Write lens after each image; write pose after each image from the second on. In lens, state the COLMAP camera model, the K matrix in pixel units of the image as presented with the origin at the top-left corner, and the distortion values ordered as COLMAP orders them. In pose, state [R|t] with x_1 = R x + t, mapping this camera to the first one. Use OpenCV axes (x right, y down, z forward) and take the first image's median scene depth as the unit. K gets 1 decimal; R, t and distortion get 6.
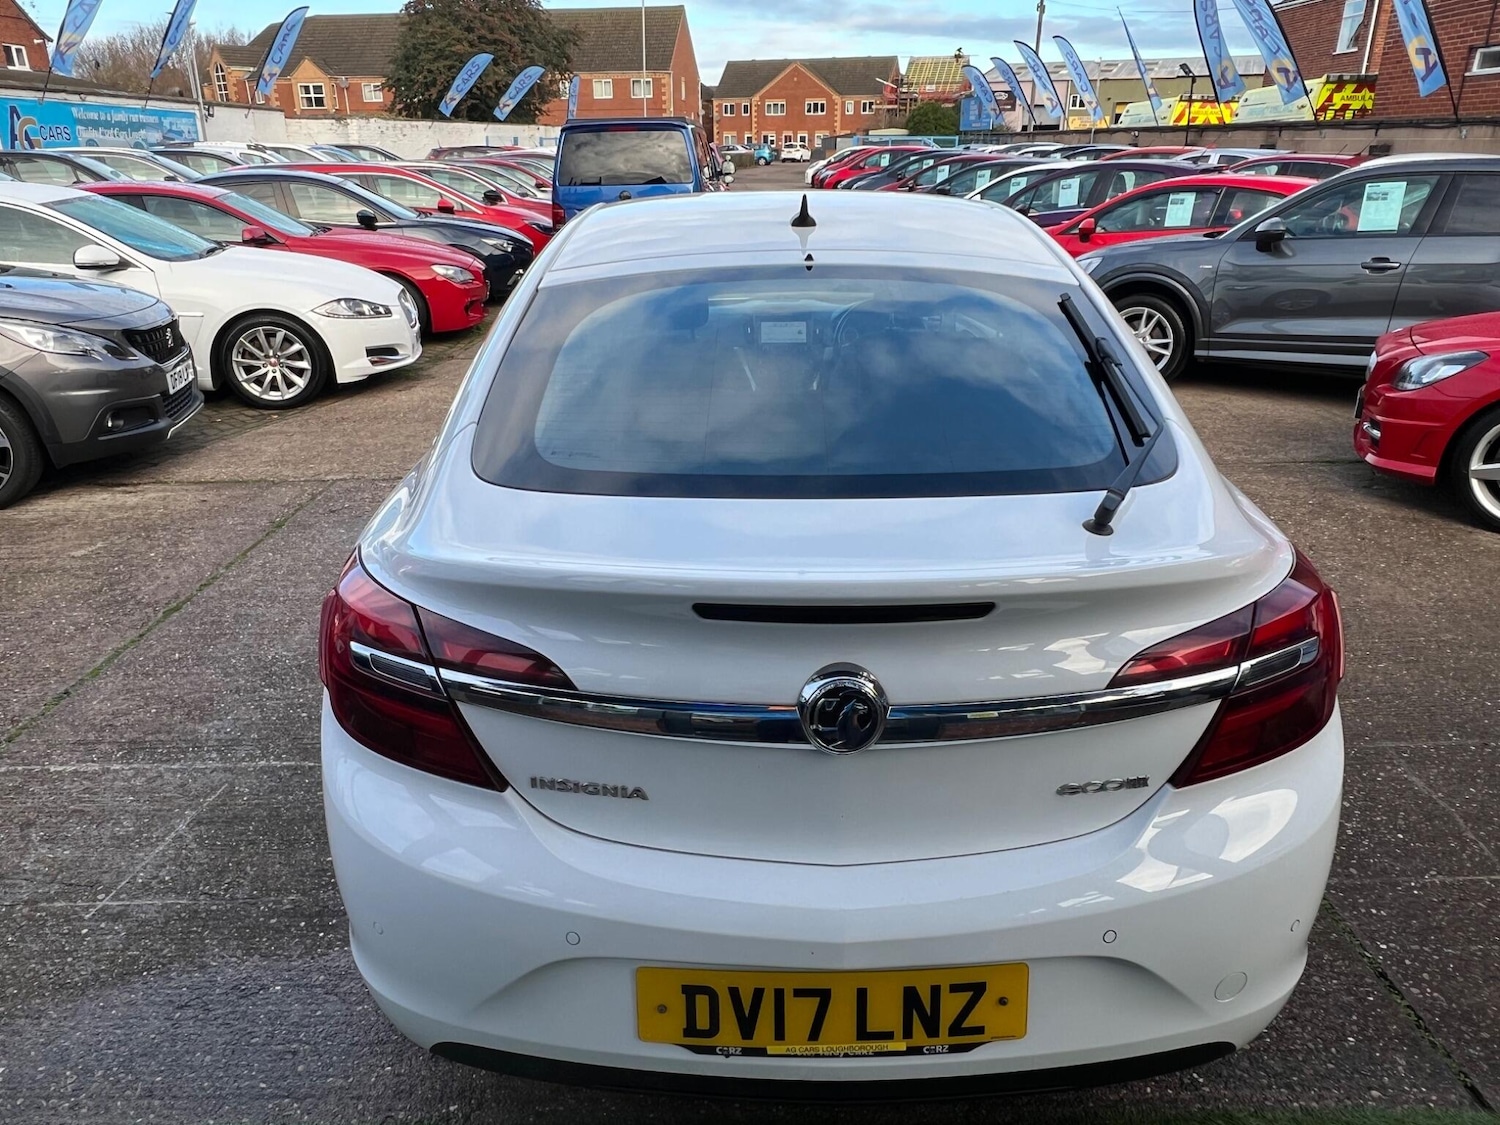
lens RADIAL K [[1027.6, 0, 753.7], [0, 1027.6, 570.1], [0, 0, 1]] dist [0.004197, -0.002385]
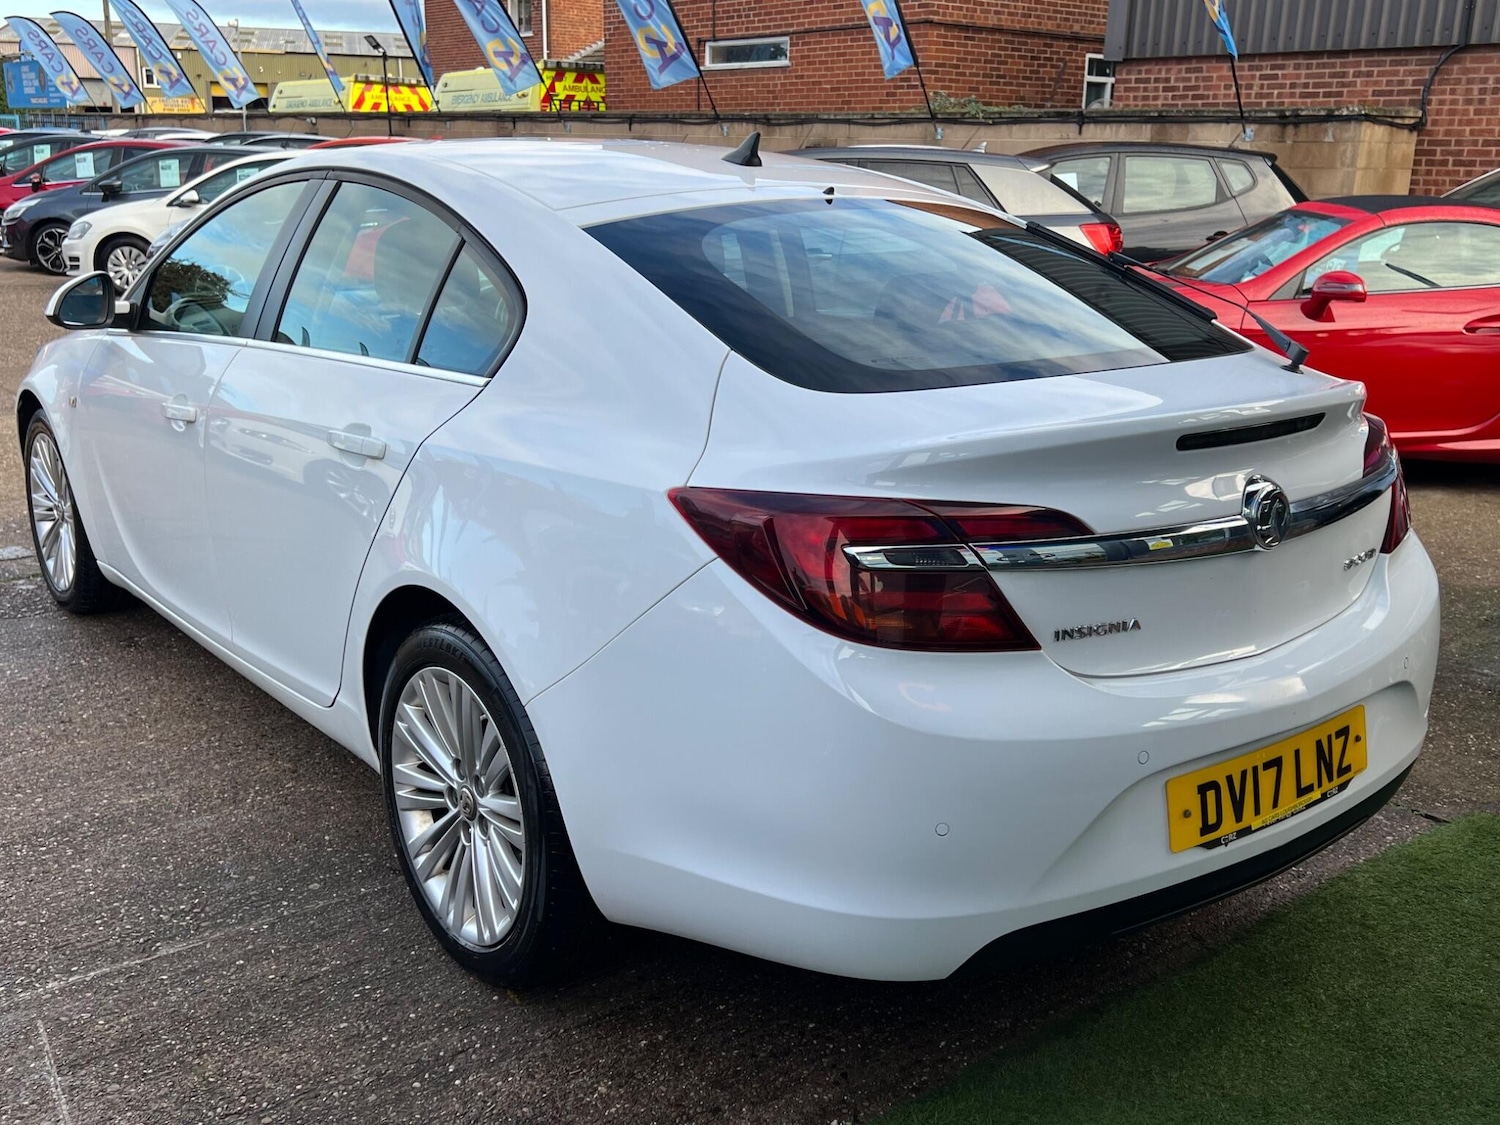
lens RADIAL K [[1452.3, 0, 746.4], [0, 1452.3, 559.4], [0, 0, 1]] dist [0.036995, 0.000000]
pose [[0.793006, -0.145894, 0.591486, -0.883485], [0.211102, 0.976555, -0.042151, 0.082374], [-0.571469, 0.158290, 0.805212, -0.022571]]
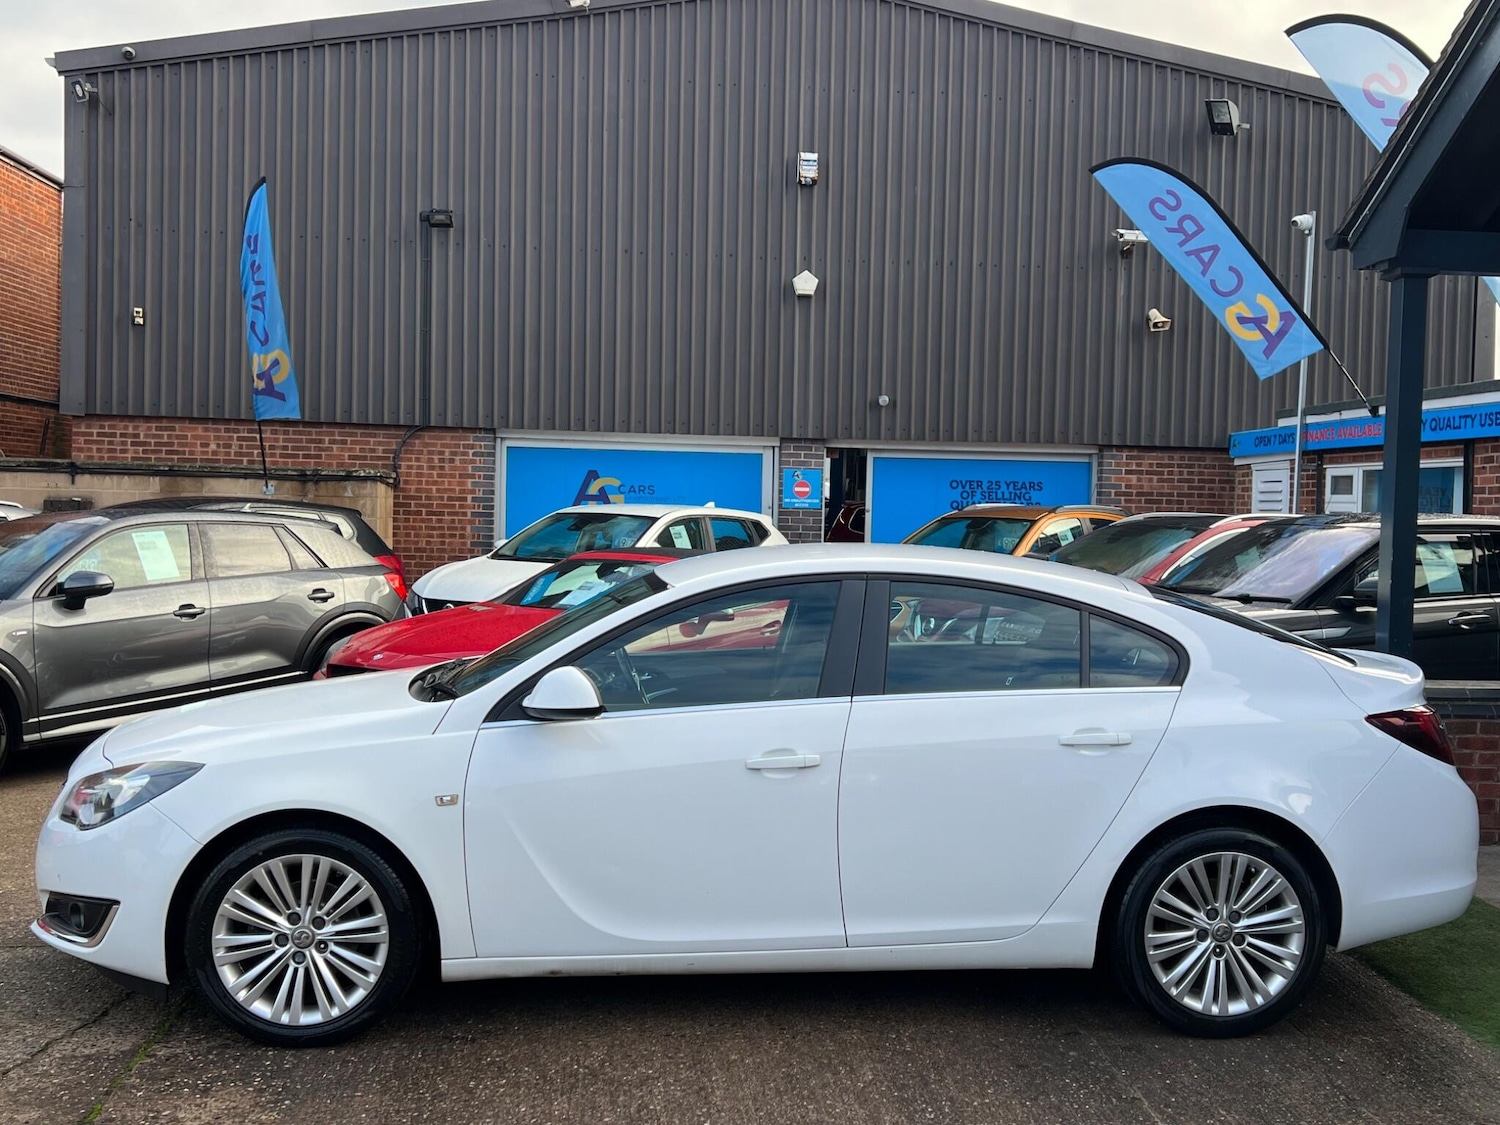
lens RADIAL K [[1484.1, 0, 756.8], [0, 1484.1, 556.6], [0, 0, 1]] dist [0.033482, 0.000000]
pose [[0.174266, -0.018412, 0.984527, -1.980599], [0.354099, 0.934115, -0.045208, 0.027629], [-0.918828, 0.356498, 0.169304, 0.093358]]
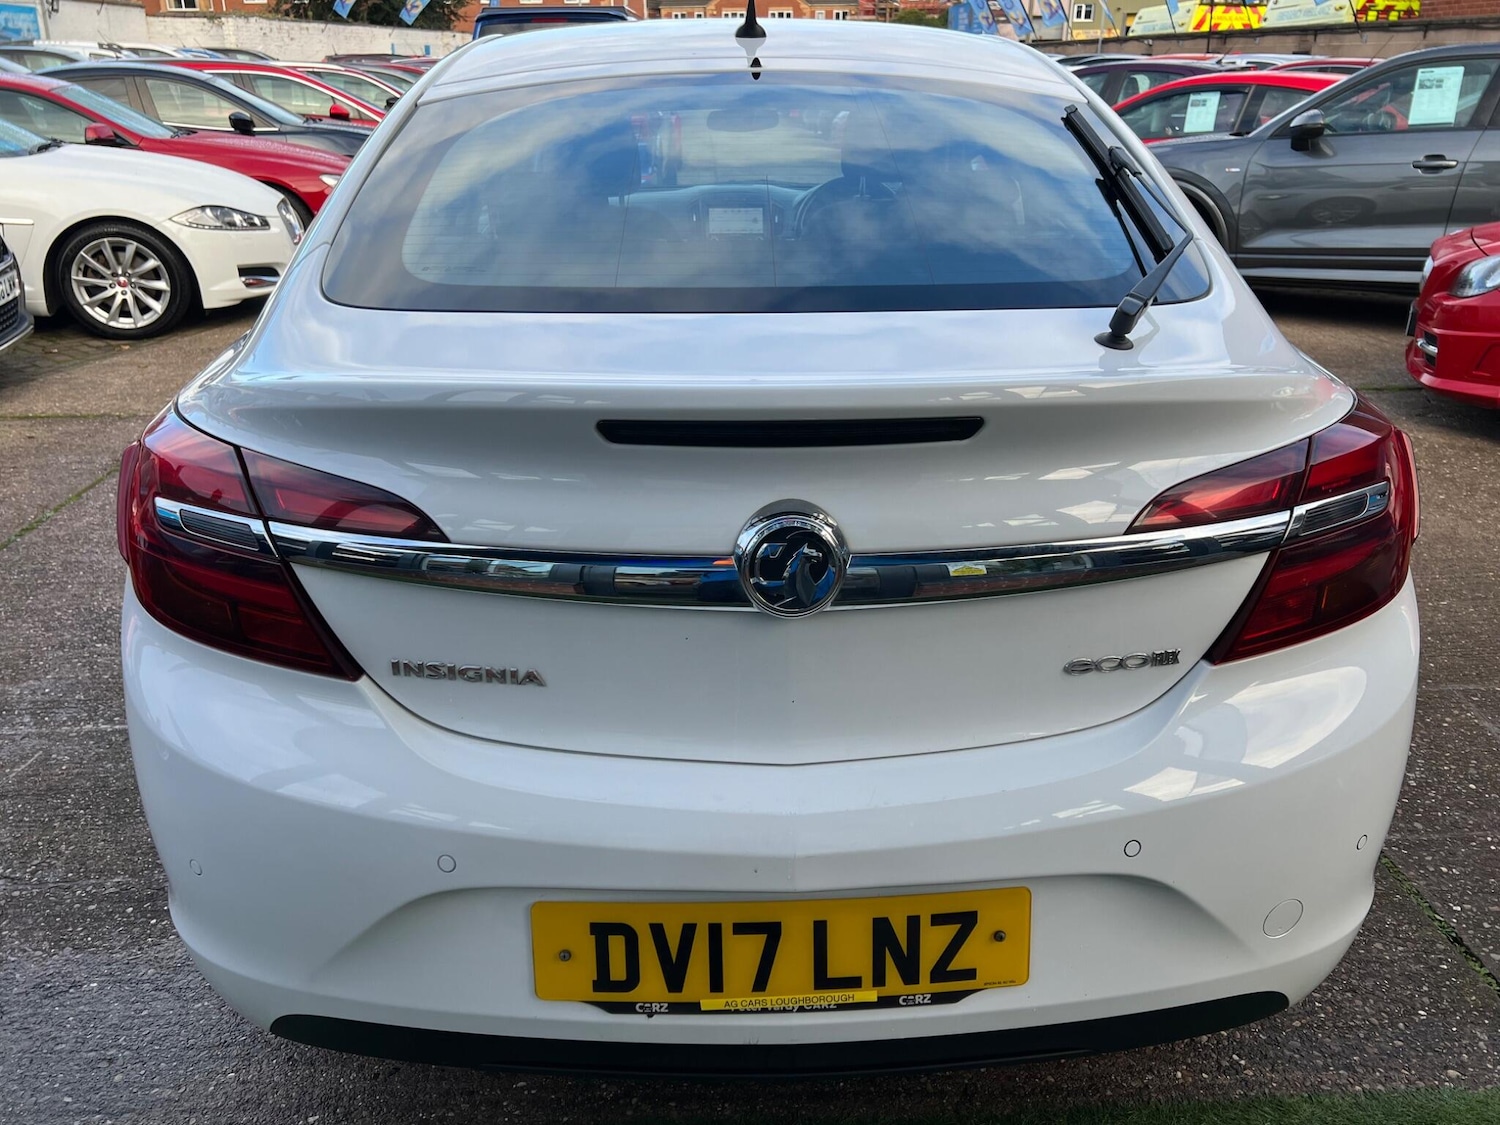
lens RADIAL K [[1182.0, 0, 759.2], [0, 1182.0, 568.4], [0, 0, 1]] dist [0.056255, -0.054756]
pose [[0.999237, -0.009371, 0.037909, 0.017213], [0.009027, 0.999917, 0.009238, 0.082598], [-0.037992, -0.008888, 0.999238, 0.062609]]
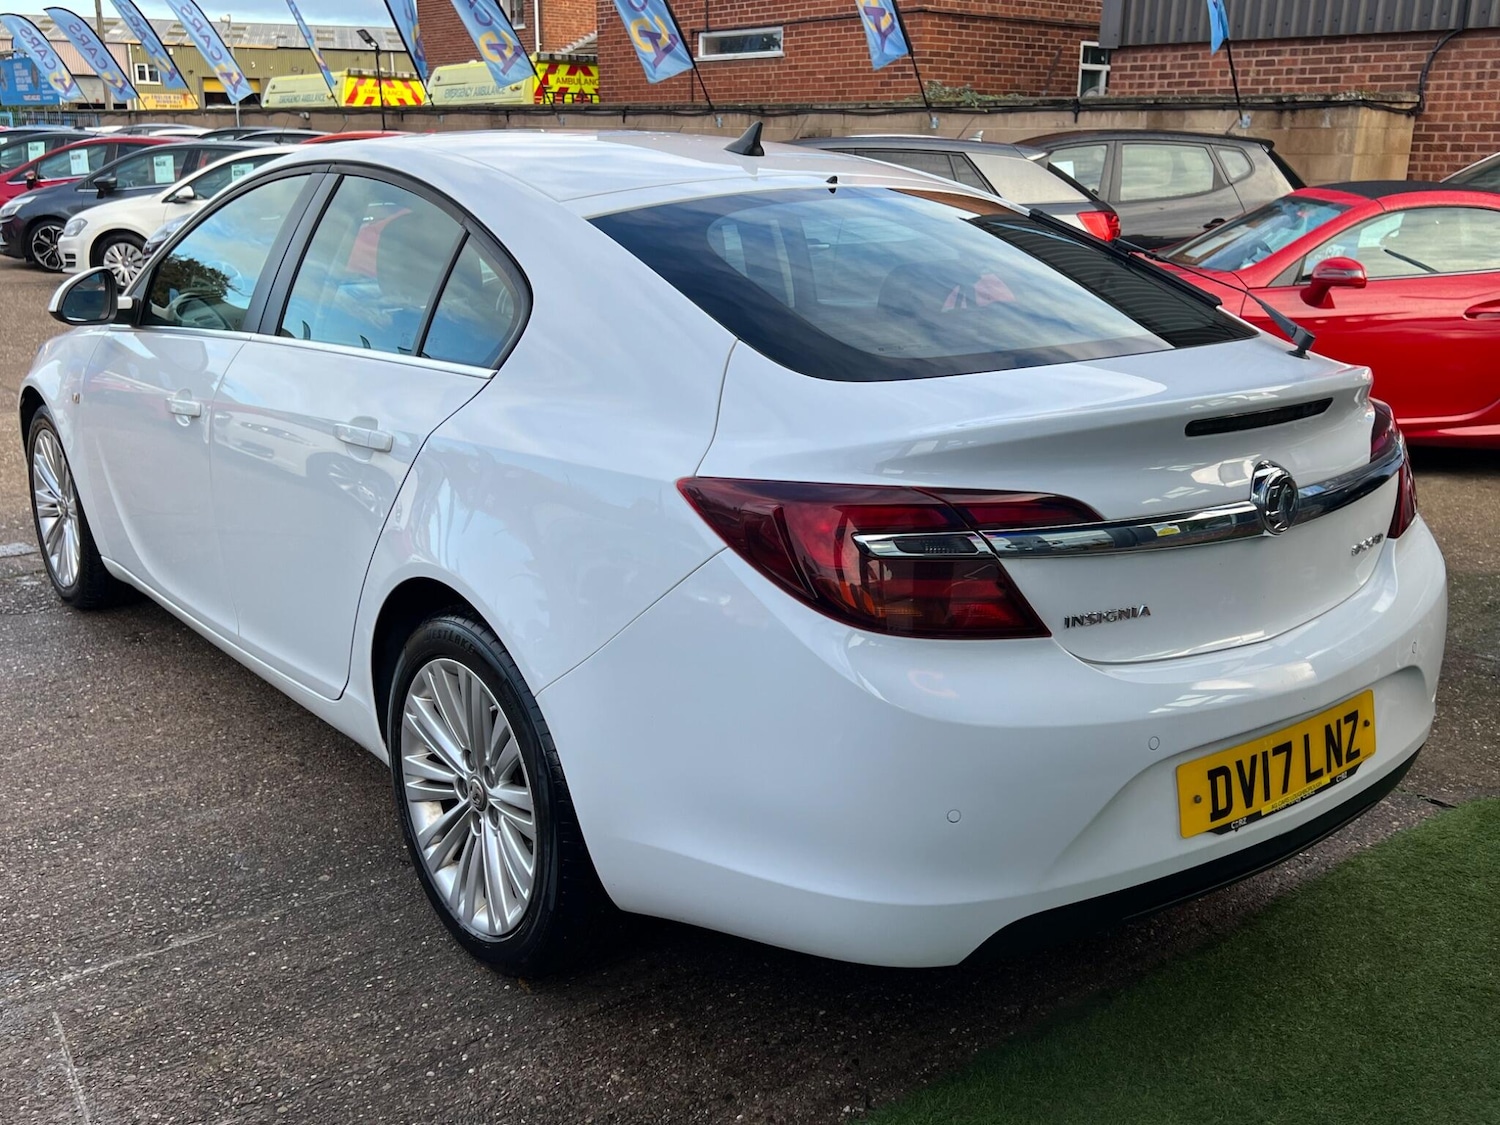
lens RADIAL K [[1452.3, 0, 736.9], [0, 1452.3, 560.7], [0, 0, 1]] dist [0.036995, 0.000000]
pose [[0.794060, -0.155416, 0.587635, -0.892875], [0.218148, 0.975220, -0.036857, 0.082396], [-0.567345, 0.157458, 0.808287, -0.018826]]
